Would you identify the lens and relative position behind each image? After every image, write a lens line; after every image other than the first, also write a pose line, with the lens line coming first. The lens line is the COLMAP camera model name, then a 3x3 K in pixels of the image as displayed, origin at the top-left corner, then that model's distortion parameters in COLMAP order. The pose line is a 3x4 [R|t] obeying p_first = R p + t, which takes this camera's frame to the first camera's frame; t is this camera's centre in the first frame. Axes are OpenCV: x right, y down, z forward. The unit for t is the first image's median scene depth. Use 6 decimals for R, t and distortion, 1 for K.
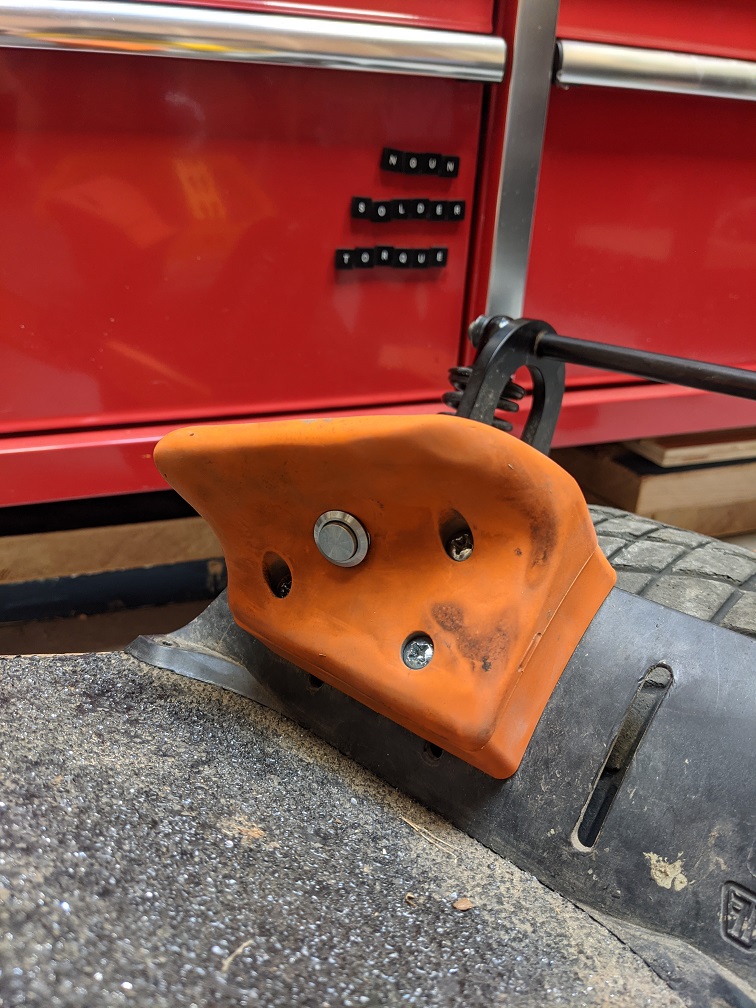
lens RADIAL K [[805.4, 0, 369.9], [0, 805.4, 499.7], [0, 0, 1]] dist [0.027176, -0.106775]
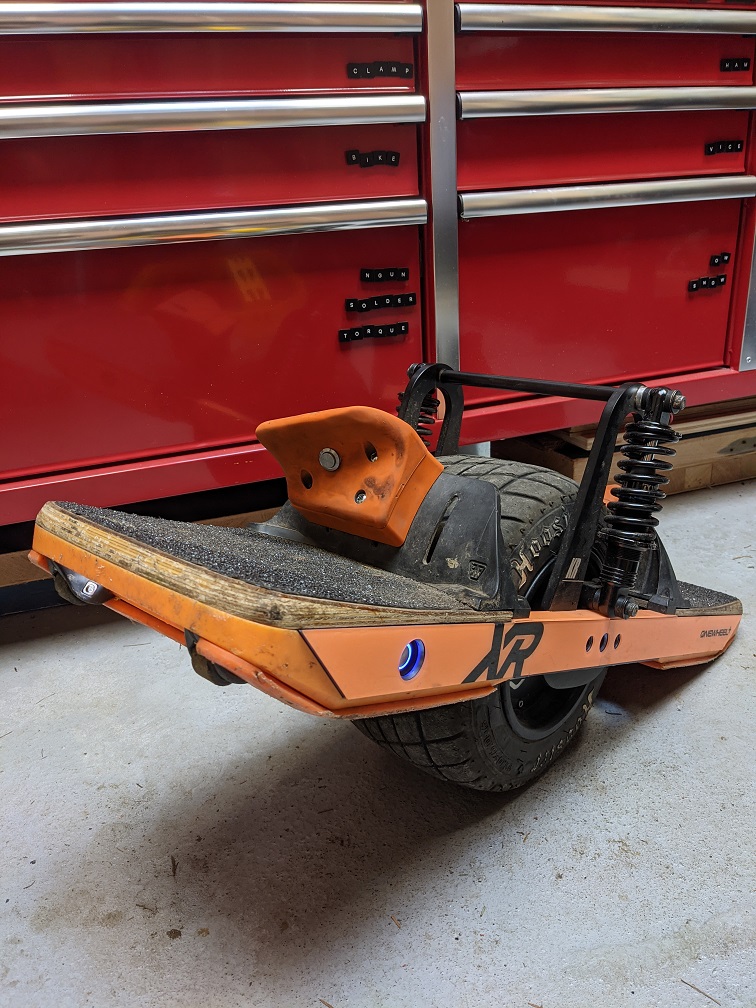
lens RADIAL K [[805.4, 0, 385.1], [0, 805.4, 506.2], [0, 0, 1]] dist [0.027176, -0.106775]
pose [[0.995071, -0.085037, -0.051018, 0.242319], [0.082643, 0.995454, -0.047344, 0.311206], [0.054813, 0.042895, 0.997575, -1.448185]]
